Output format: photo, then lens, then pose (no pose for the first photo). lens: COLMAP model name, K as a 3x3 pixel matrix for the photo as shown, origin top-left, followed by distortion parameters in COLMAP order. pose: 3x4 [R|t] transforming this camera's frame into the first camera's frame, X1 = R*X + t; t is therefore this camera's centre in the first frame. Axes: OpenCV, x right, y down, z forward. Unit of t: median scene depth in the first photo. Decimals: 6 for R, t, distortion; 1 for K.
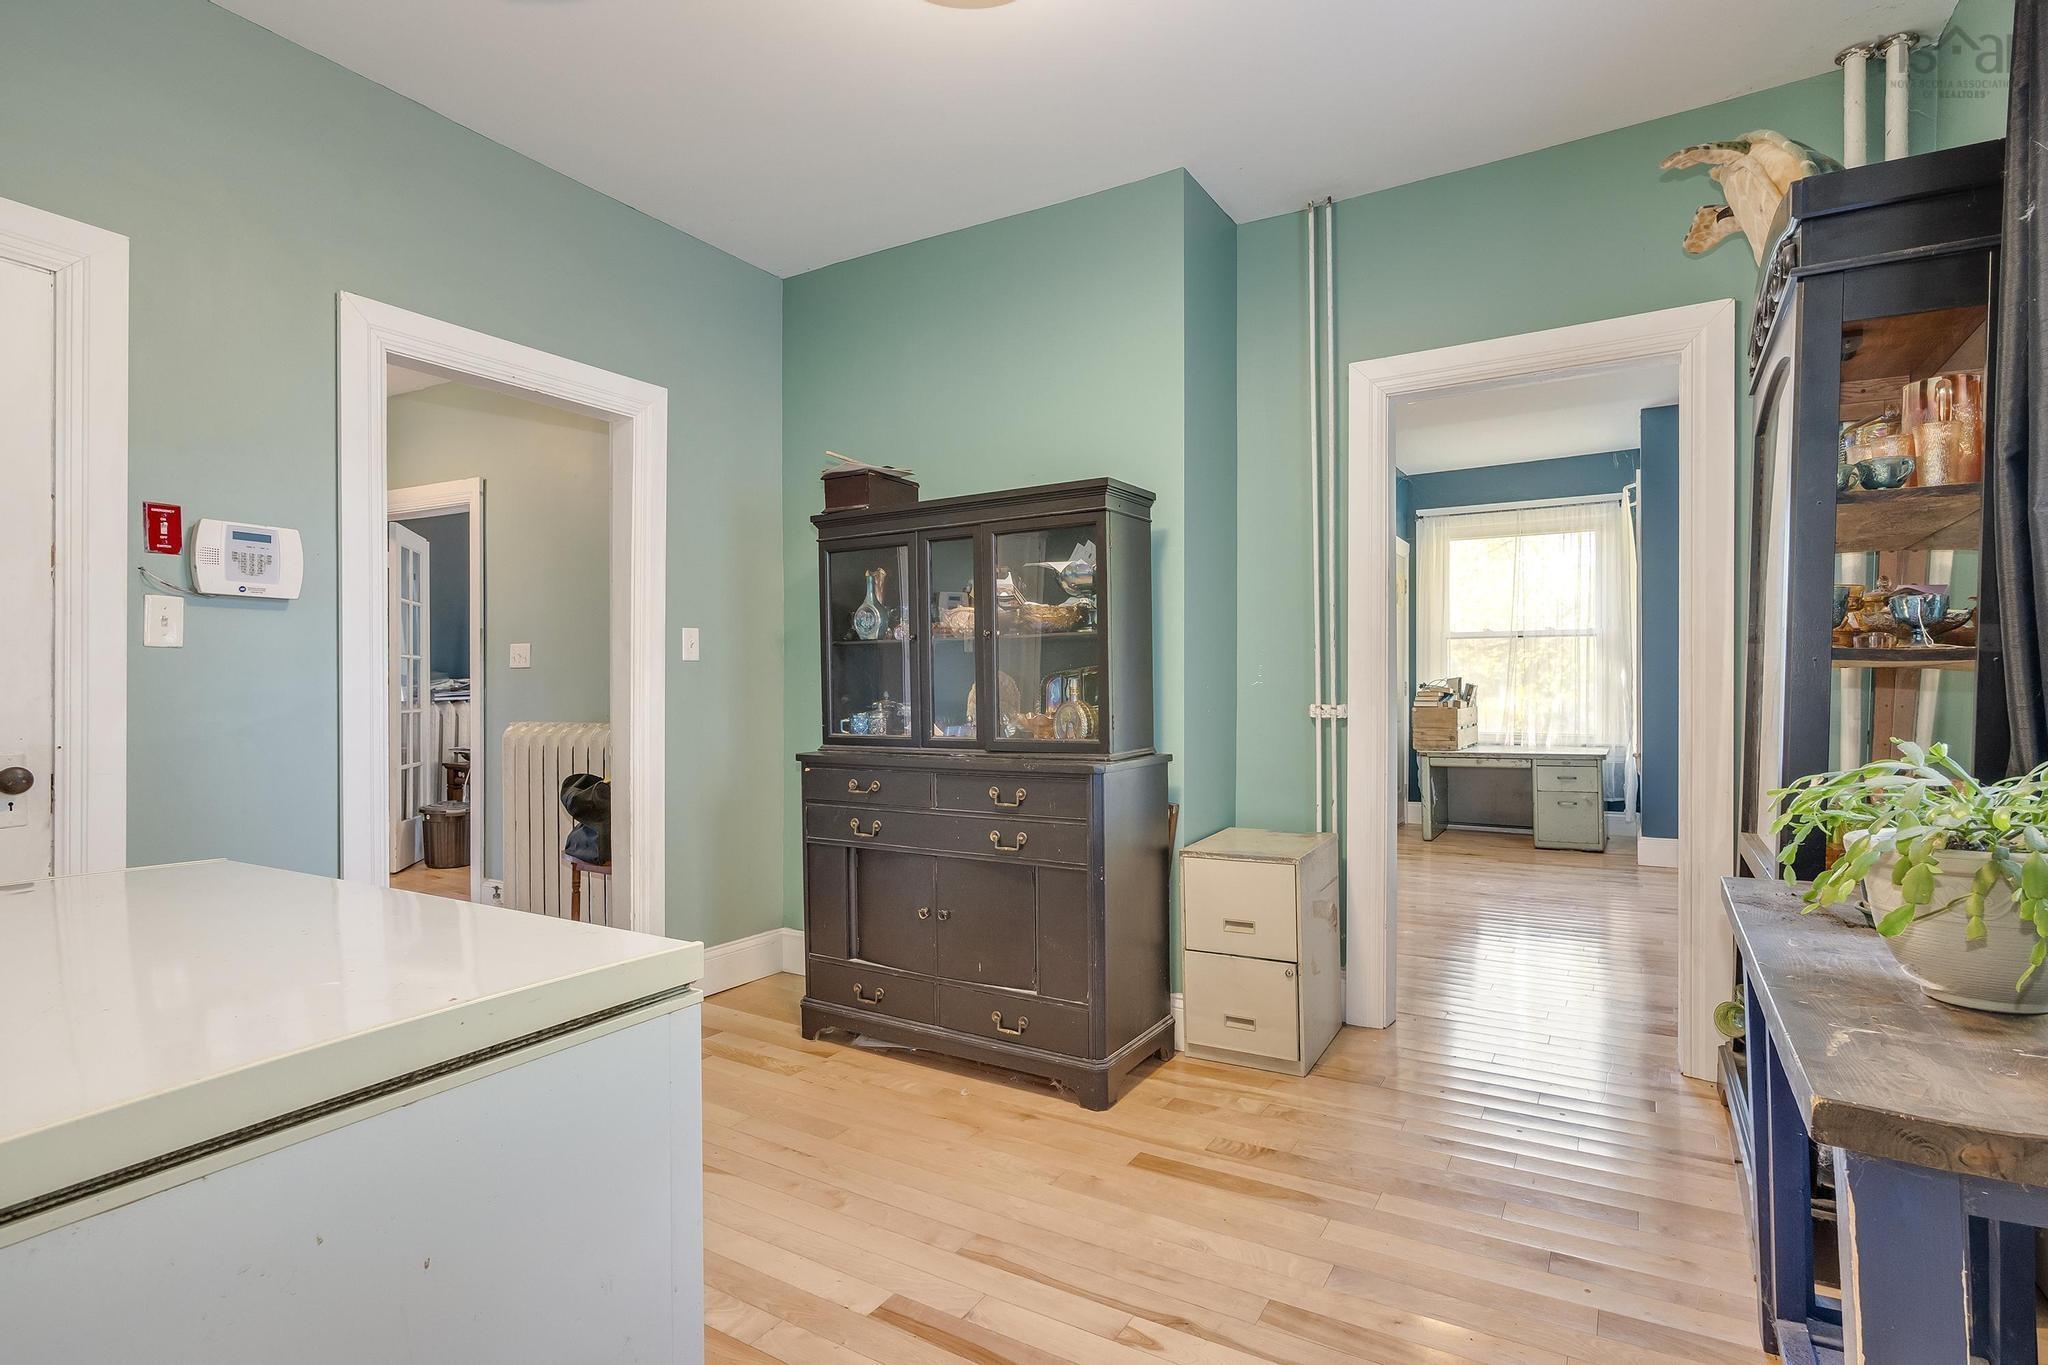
lens RADIAL K [[1019.3, 0, 1039.1], [0, 1019.3, 681.4], [0, 0, 1]] dist [-0.001232, 0.000363]
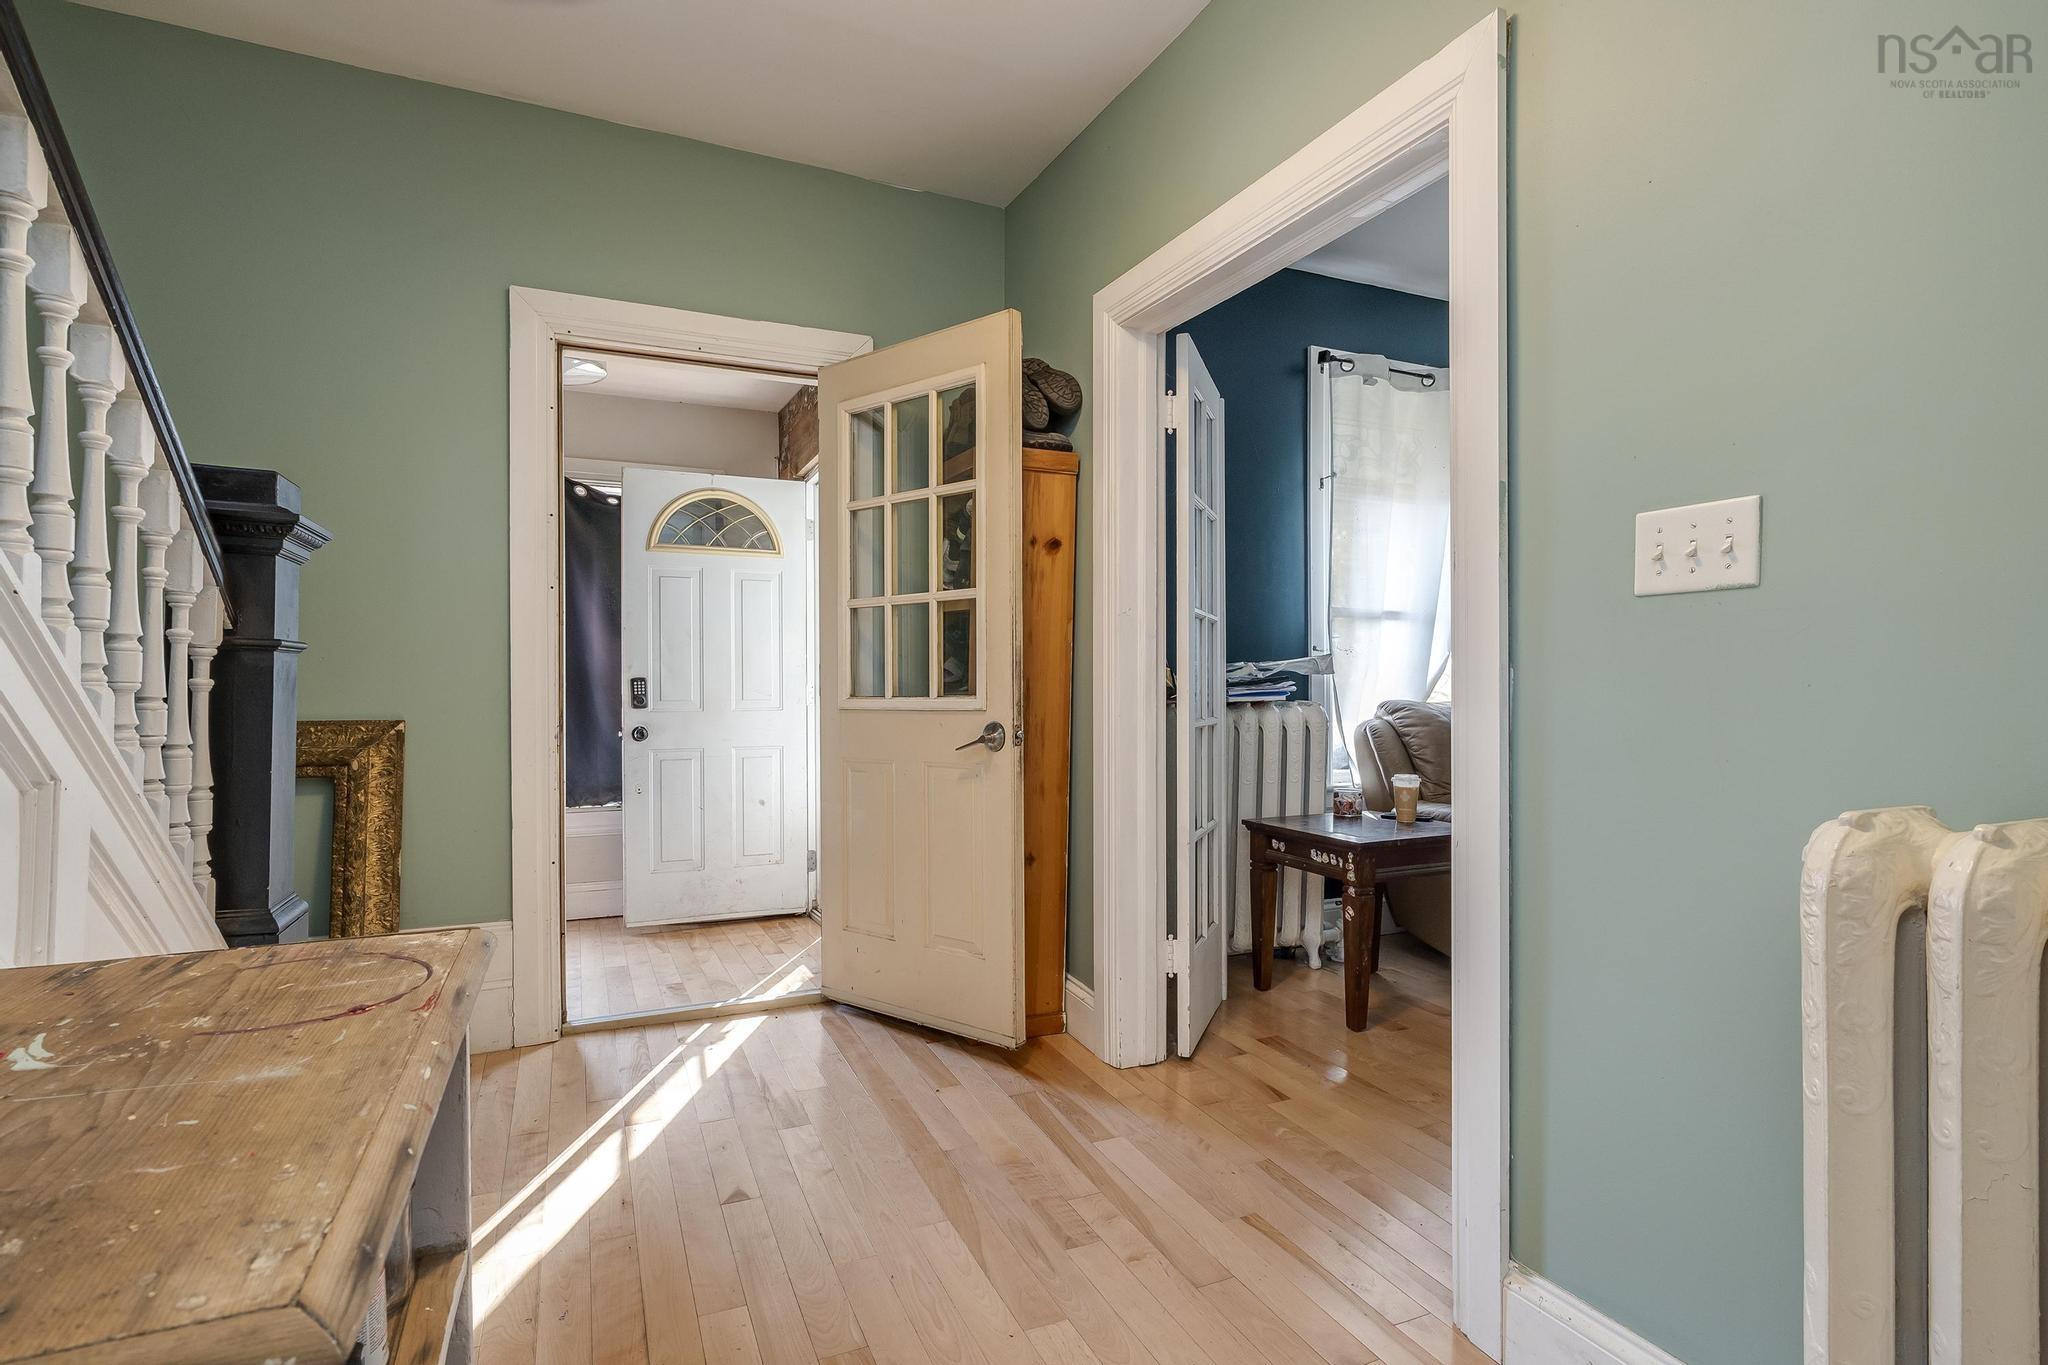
lens RADIAL K [[1019.3, 0, 1039.1], [0, 1019.3, 681.4], [0, 0, 1]] dist [-0.001232, 0.000363]
pose [[0.830035, 0.000748, -0.557711, -0.398233], [-0.003300, 0.999988, -0.003570, 0.010969], [0.557702, 0.004803, 0.830027, 0.528741]]
